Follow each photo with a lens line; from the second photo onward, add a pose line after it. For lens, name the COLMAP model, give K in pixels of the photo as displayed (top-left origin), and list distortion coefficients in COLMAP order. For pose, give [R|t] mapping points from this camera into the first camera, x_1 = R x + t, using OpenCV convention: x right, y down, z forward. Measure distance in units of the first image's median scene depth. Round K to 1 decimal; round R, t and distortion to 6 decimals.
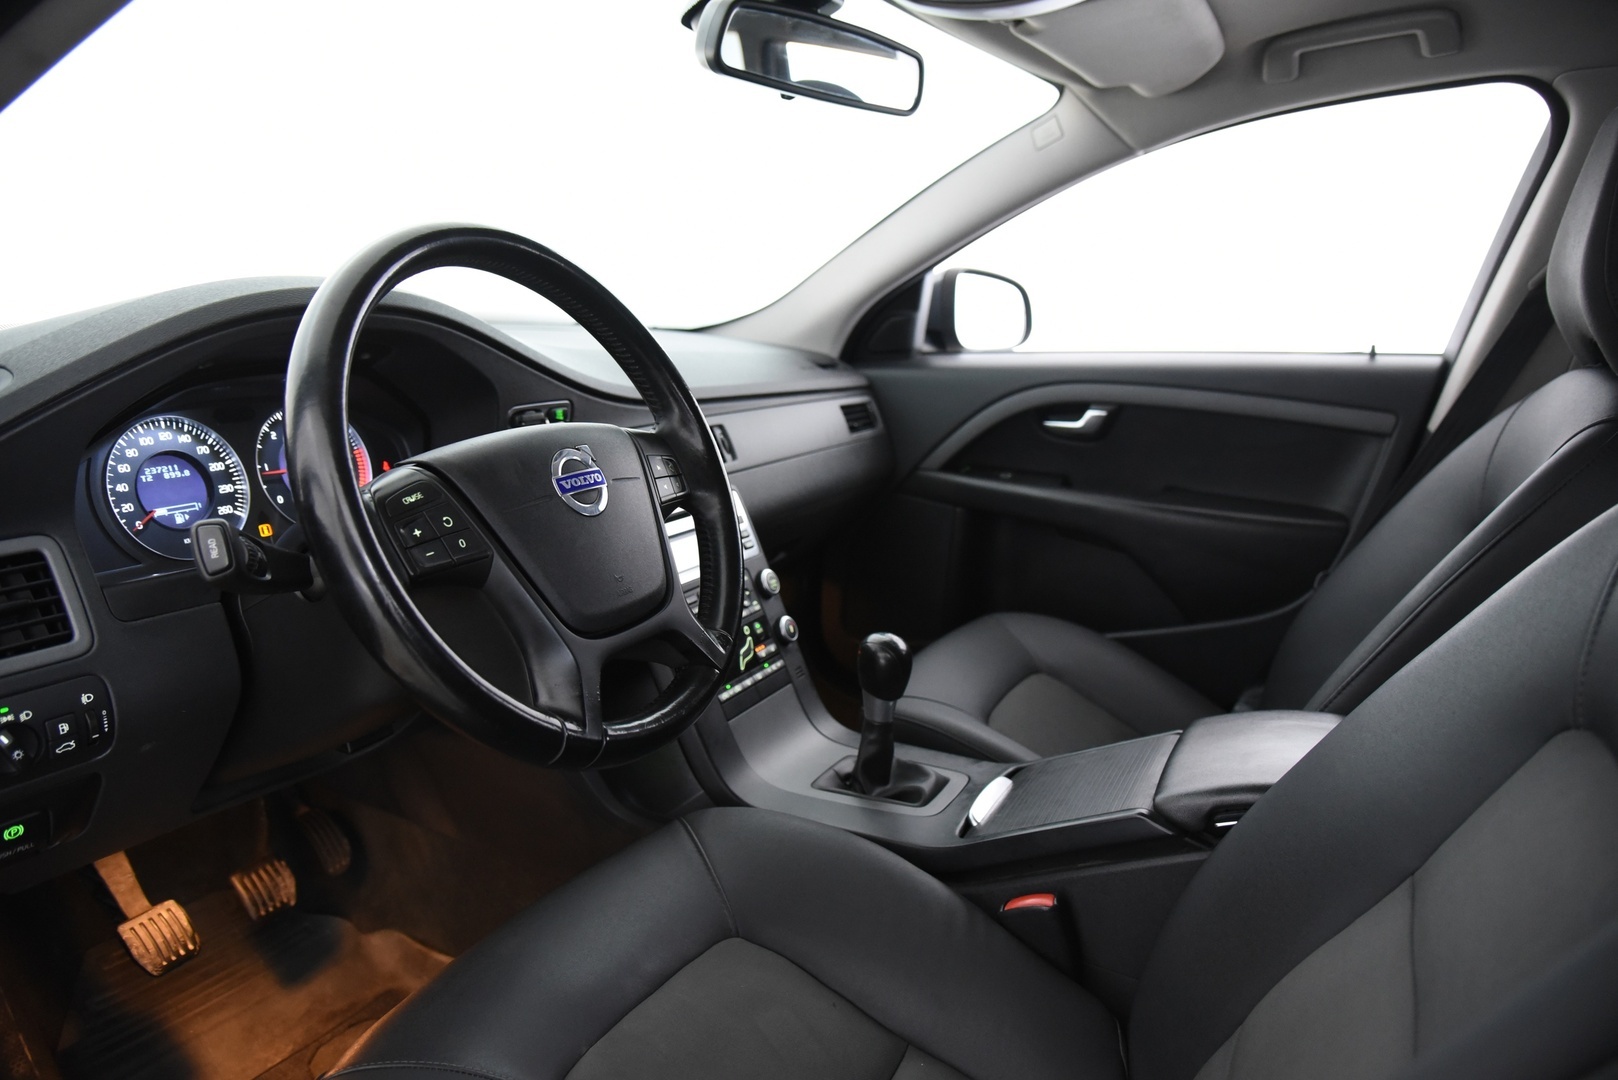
lens RADIAL K [[1092.0, 0, 809.0], [0, 1092.0, 540.0], [0, 0, 1]] dist [-0.008133, 0.002017]
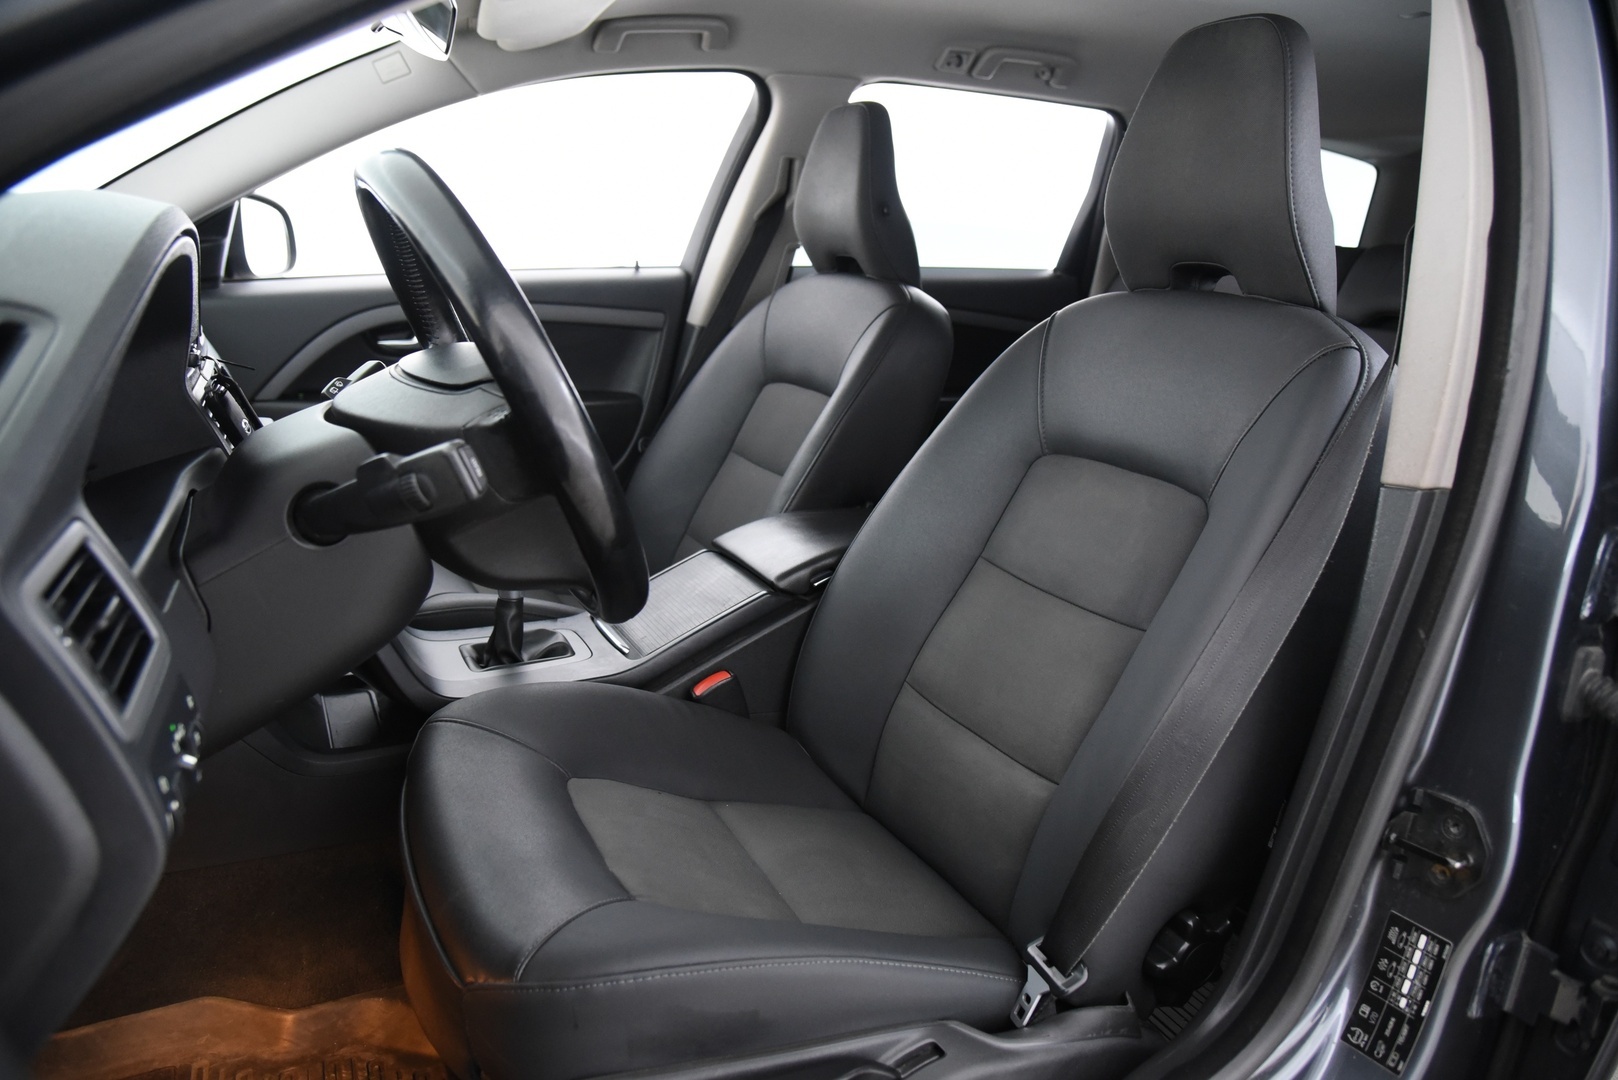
lens RADIAL K [[1092.0, 0, 809.0], [0, 1092.0, 540.0], [0, 0, 1]] dist [-0.008133, 0.002017]
pose [[0.631988, -0.217712, 0.743769, -0.301676], [0.160423, 0.975694, 0.149287, -0.011795], [-0.758192, 0.024970, 0.651552, 0.004841]]
